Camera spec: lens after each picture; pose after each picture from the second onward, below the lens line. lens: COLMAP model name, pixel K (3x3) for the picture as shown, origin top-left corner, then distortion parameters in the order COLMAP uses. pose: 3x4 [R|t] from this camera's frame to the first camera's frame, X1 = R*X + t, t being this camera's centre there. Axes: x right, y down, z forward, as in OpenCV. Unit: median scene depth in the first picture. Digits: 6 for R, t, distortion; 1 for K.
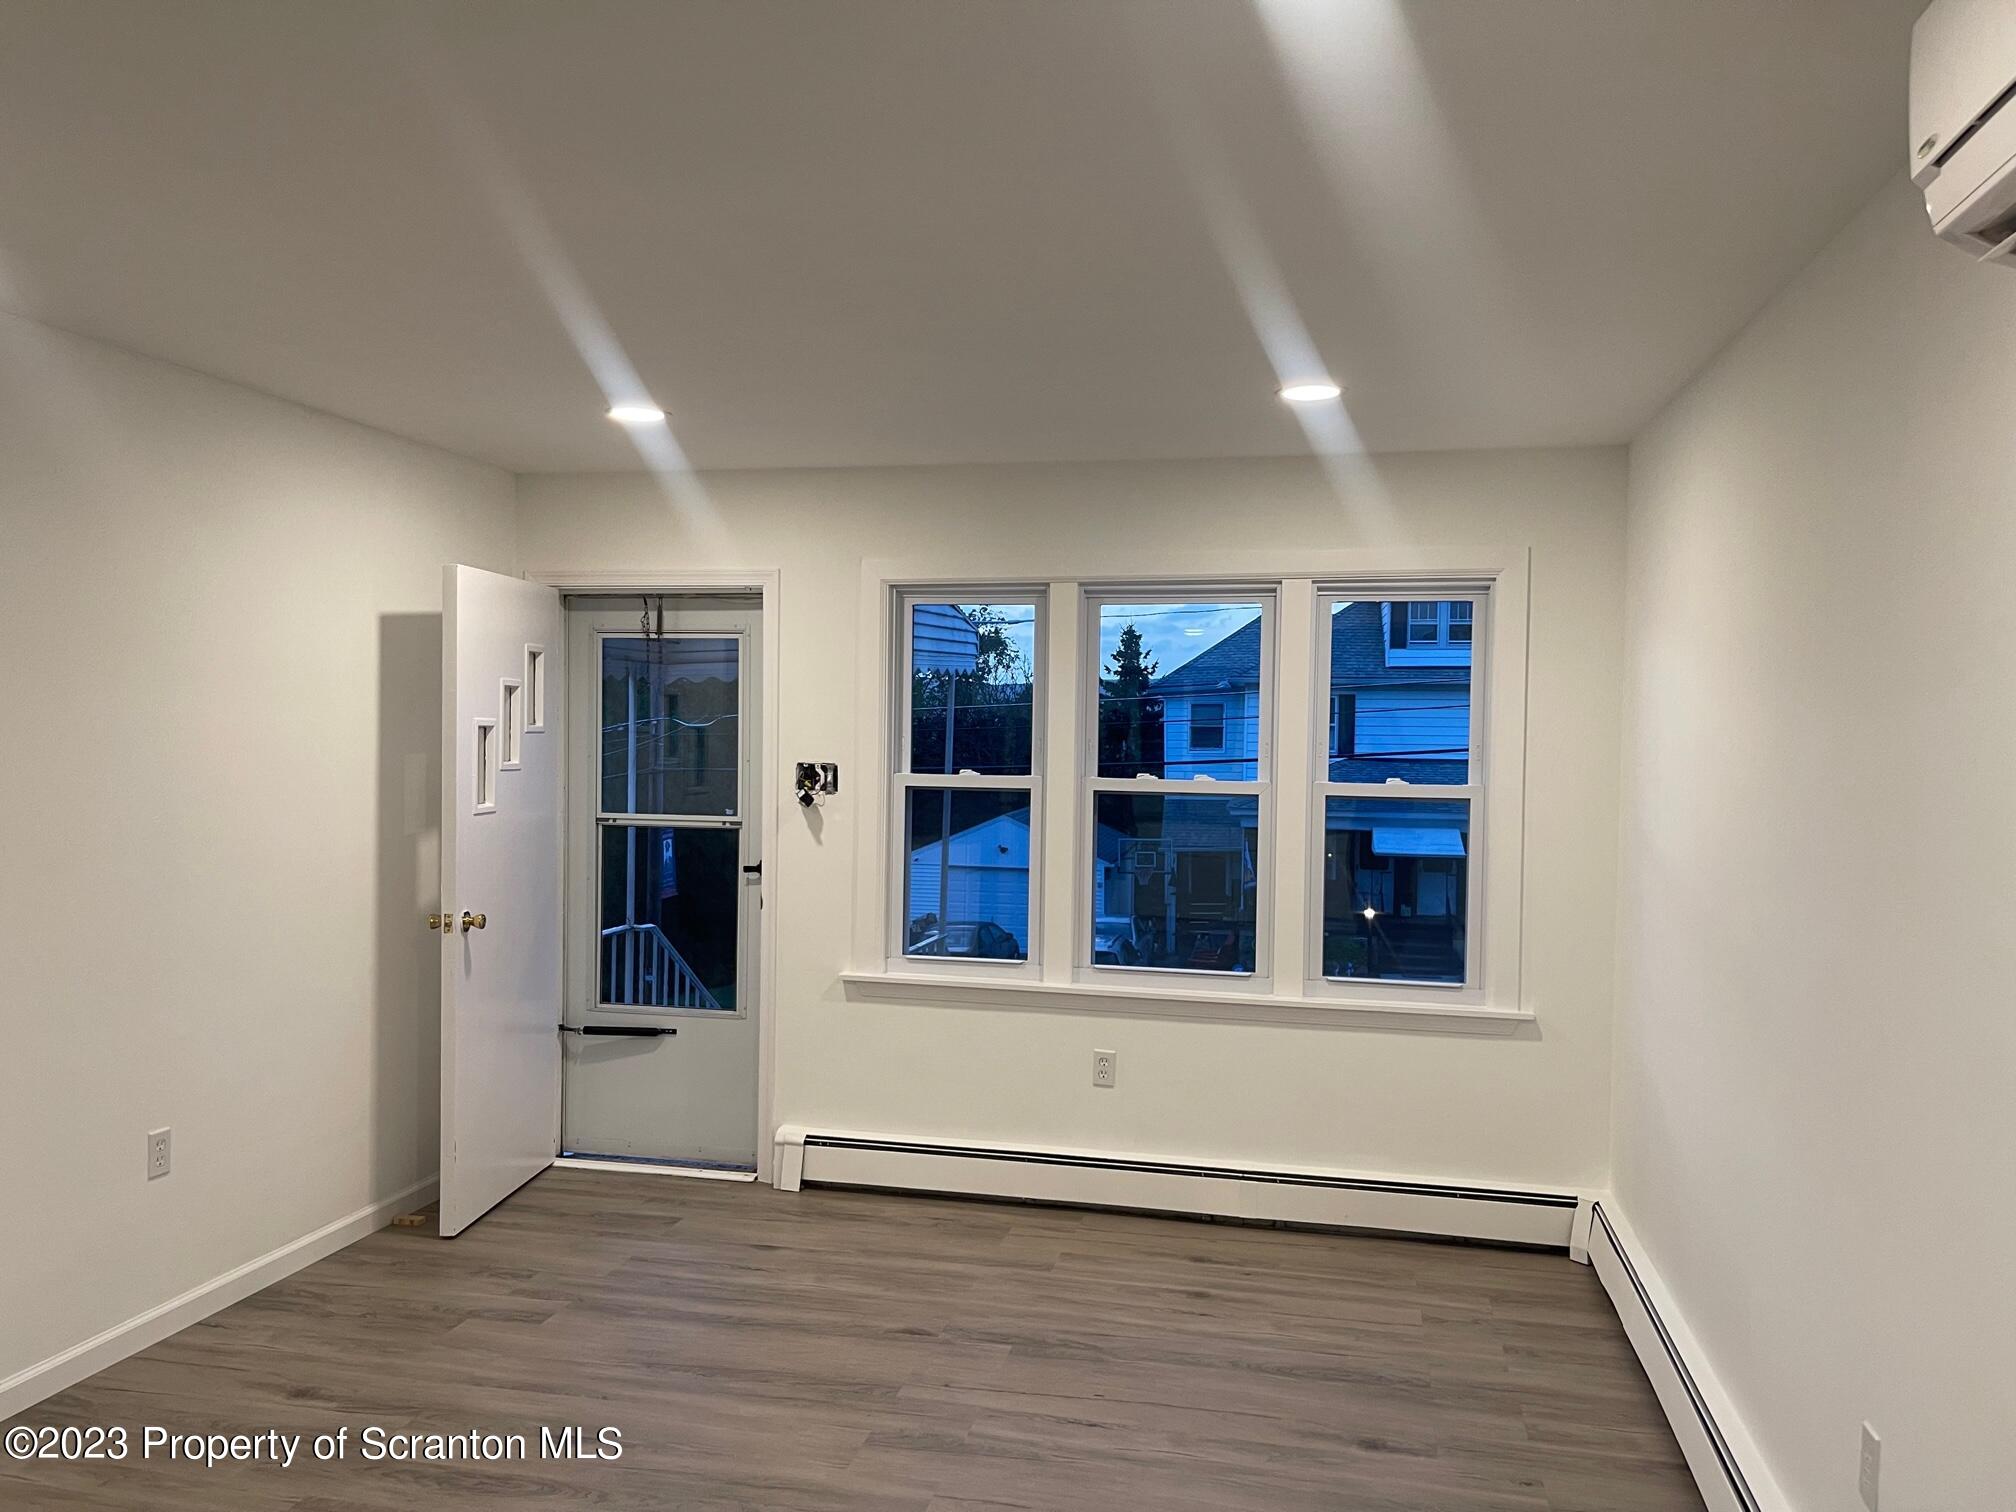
lens RADIAL K [[1528.0, 0, 1019.6], [0, 1528.0, 743.3], [0, 0, 1]] dist [0.046982, -0.048471]
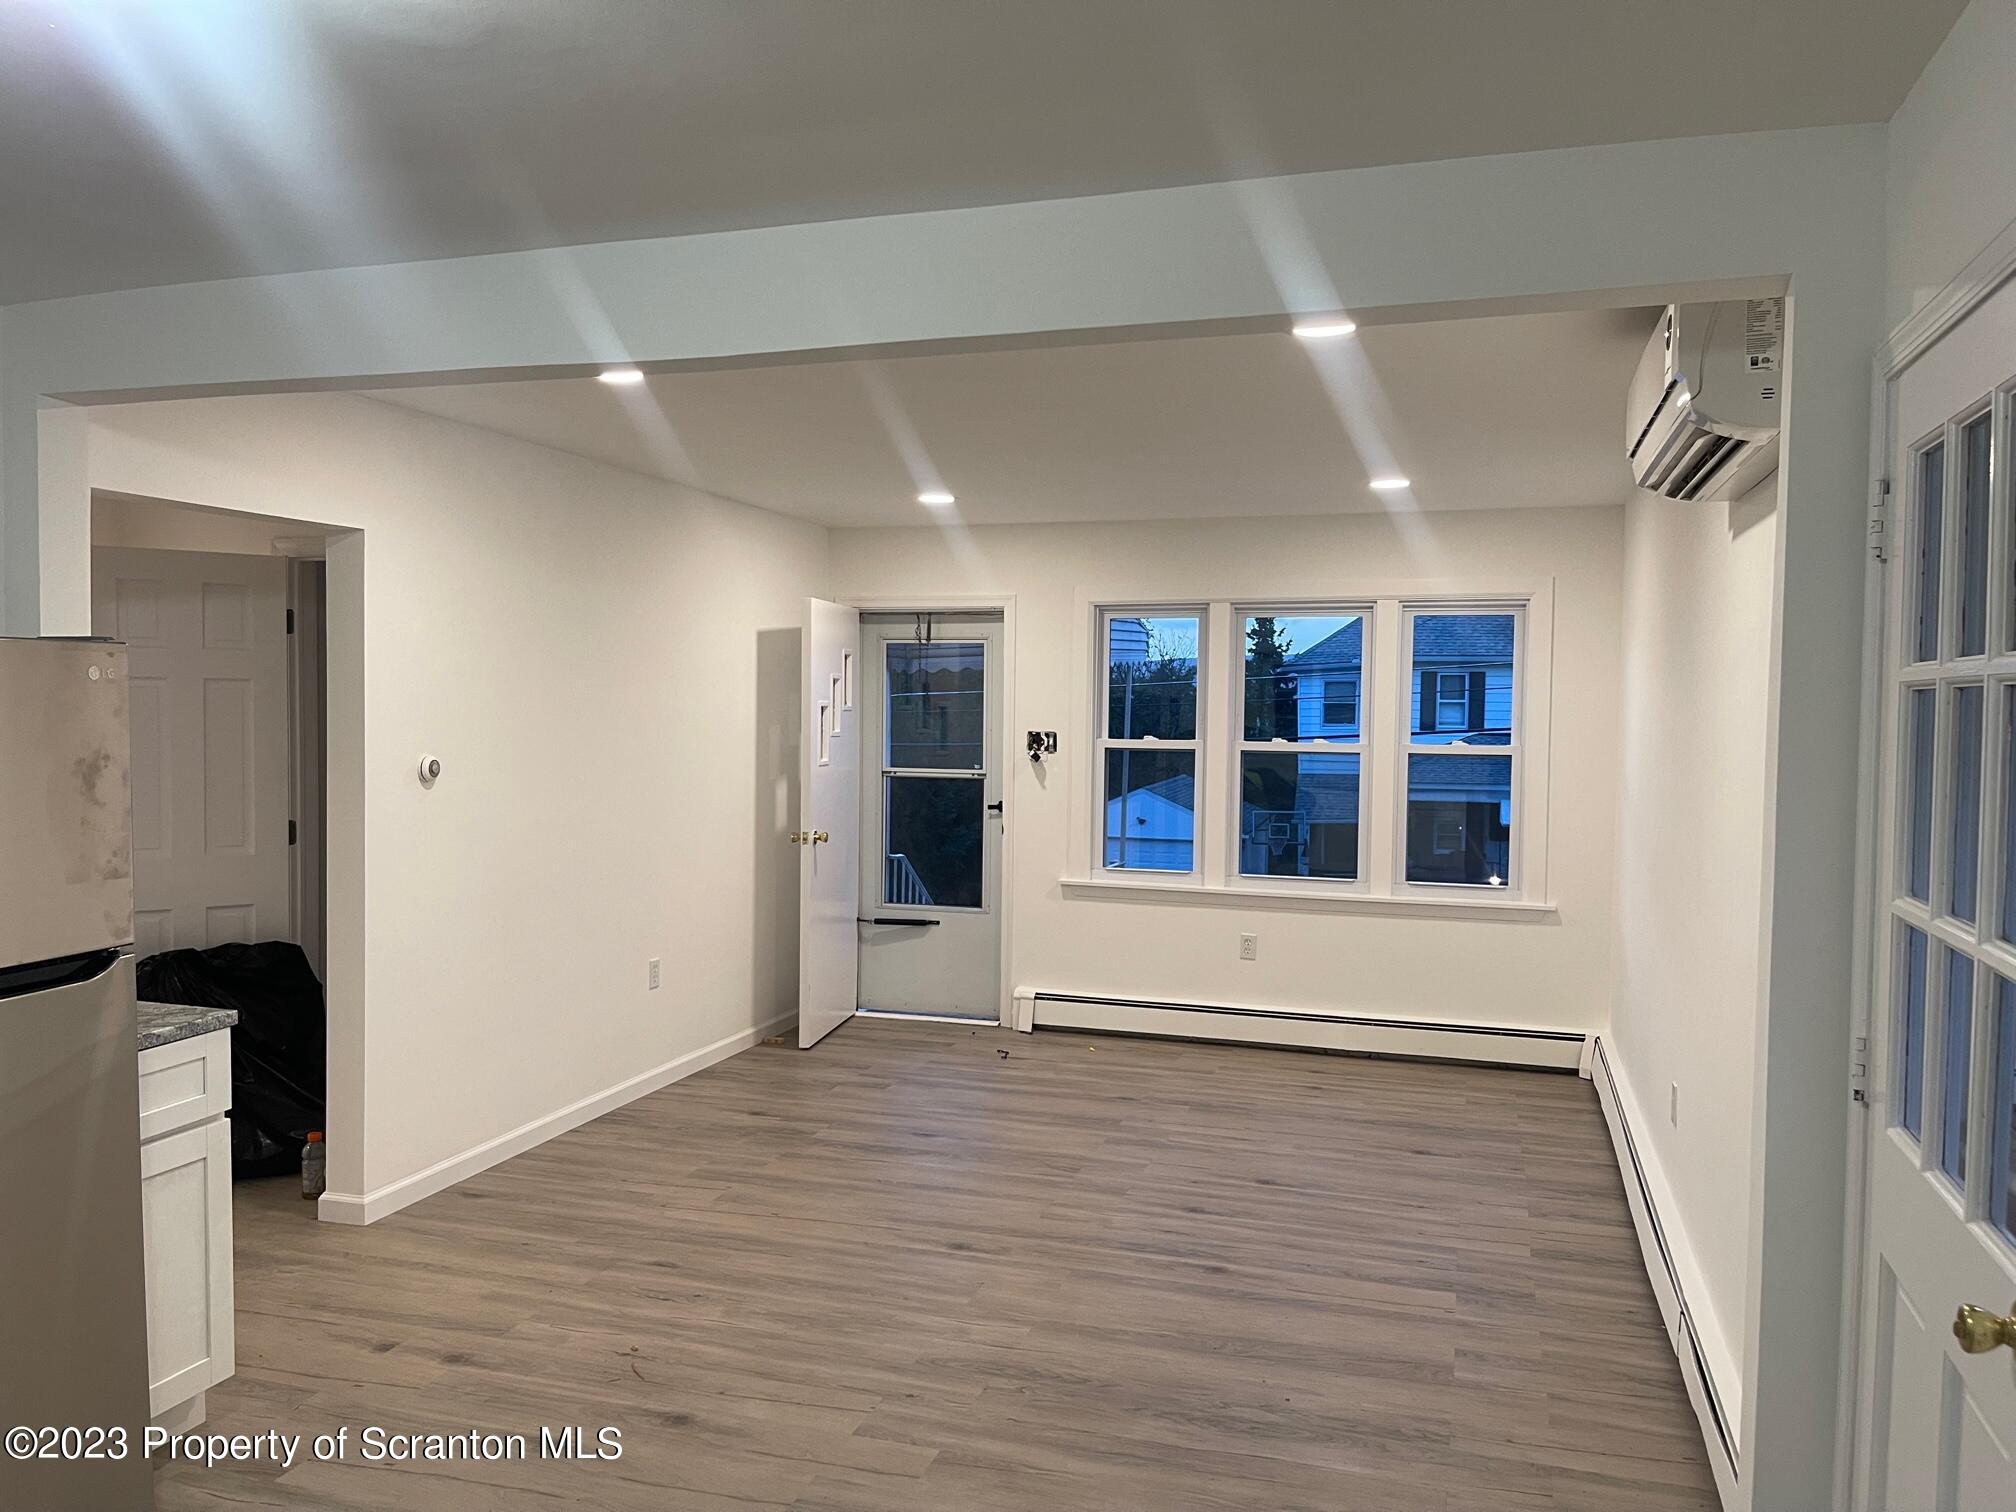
lens RADIAL K [[1518.4, 0, 1008.0], [0, 1518.4, 756.0], [0, 0, 1]] dist [0.058401, -0.081365]
pose [[0.995541, -0.000285, -0.094329, -0.032681], [0.002485, 0.999728, 0.023201, 0.003147], [0.094296, -0.023332, 0.995271, -0.411410]]
